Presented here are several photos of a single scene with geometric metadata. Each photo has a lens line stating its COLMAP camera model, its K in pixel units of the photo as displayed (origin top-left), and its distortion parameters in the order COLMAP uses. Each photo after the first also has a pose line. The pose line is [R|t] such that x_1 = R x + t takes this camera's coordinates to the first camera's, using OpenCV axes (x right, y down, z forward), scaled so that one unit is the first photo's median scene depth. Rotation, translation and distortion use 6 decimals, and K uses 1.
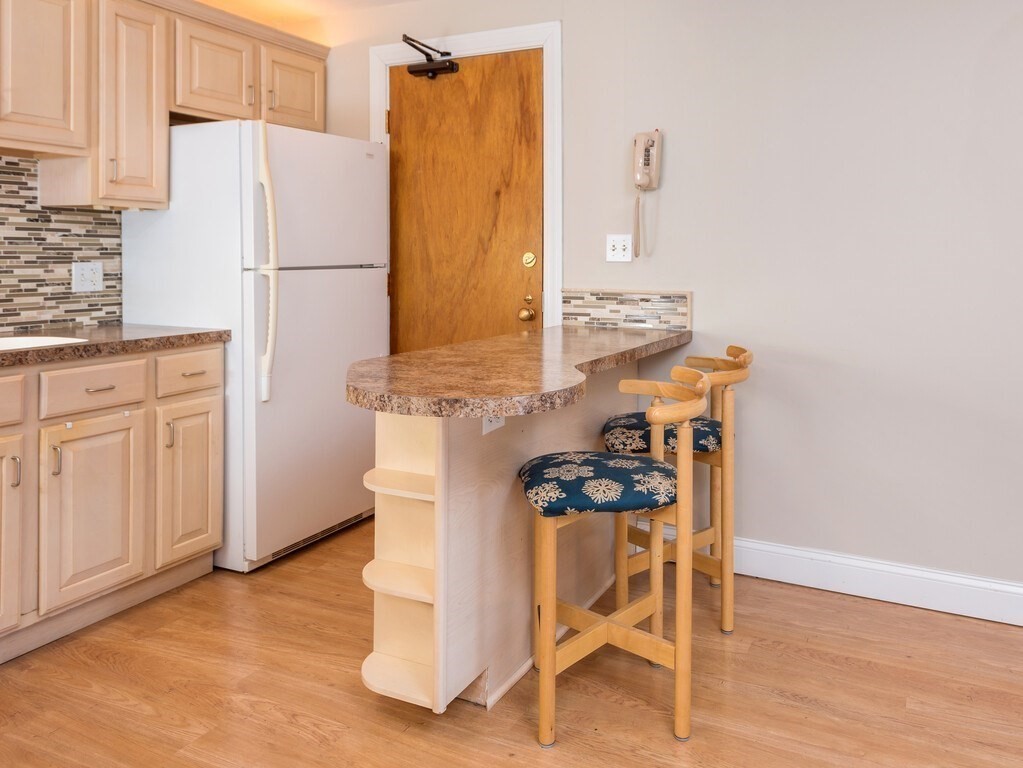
lens RADIAL K [[801.0, 0, 508.3], [0, 801.0, 257.9], [0, 0, 1]] dist [0.008250, 0.001221]
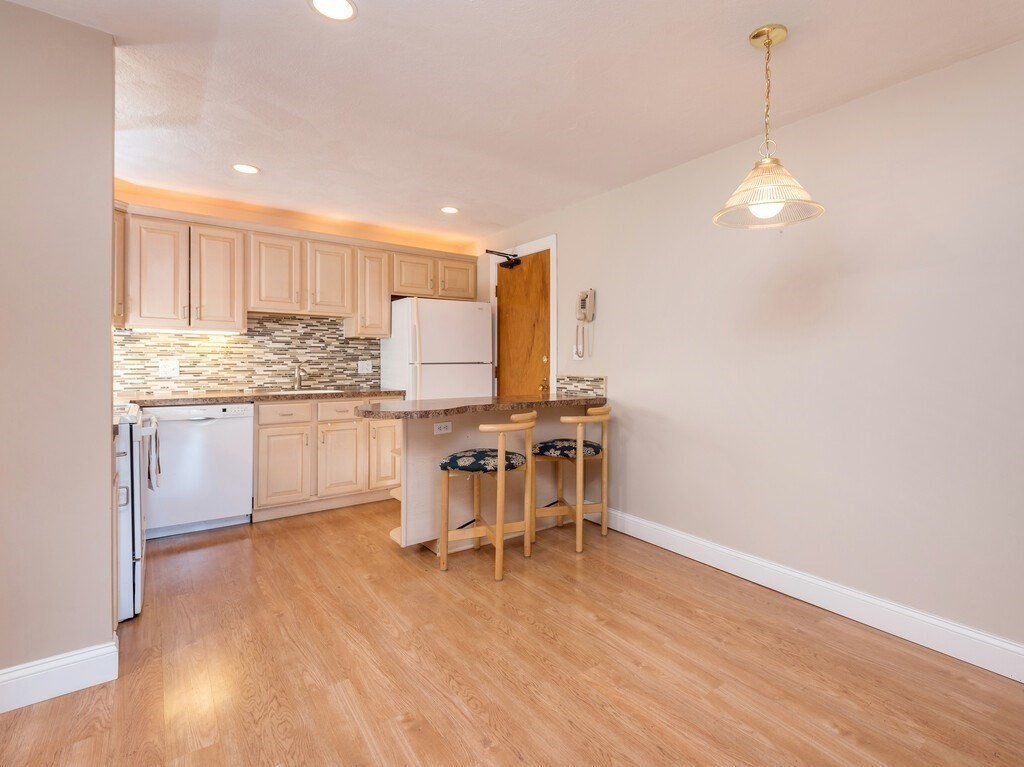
lens RADIAL K [[498.8, 0, 513.5], [0, 498.8, 355.6], [0, 0, 1]] dist [0.000121, -0.000325]
pose [[0.888922, -0.006562, -0.458011, 0.532222], [-0.000094, 0.999895, -0.014507, 0.011168], [0.458058, 0.012939, 0.888828, -0.102801]]
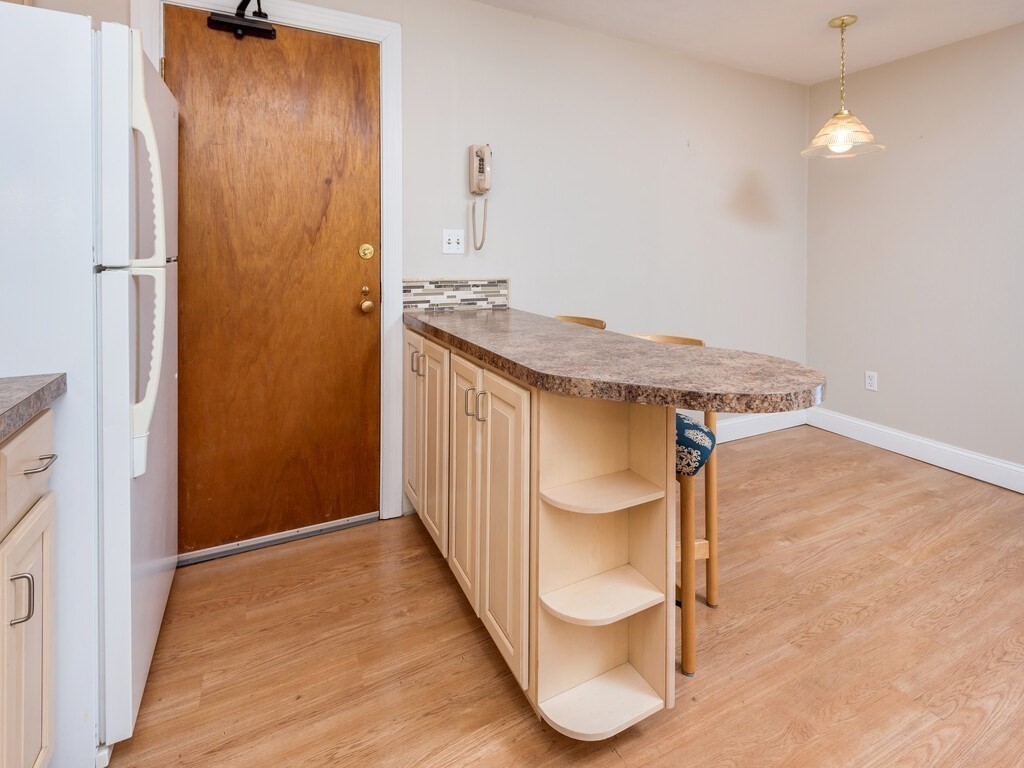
lens RADIAL K [[559.5, 0, 511.2], [0, 559.5, 255.9], [0, 0, 1]] dist [-0.003759, -0.001688]
pose [[0.551771, -0.004456, 0.833984, -0.481249], [-0.005799, 0.999941, 0.009179, 0.000509], [-0.833975, -0.009902, 0.551713, 0.484767]]
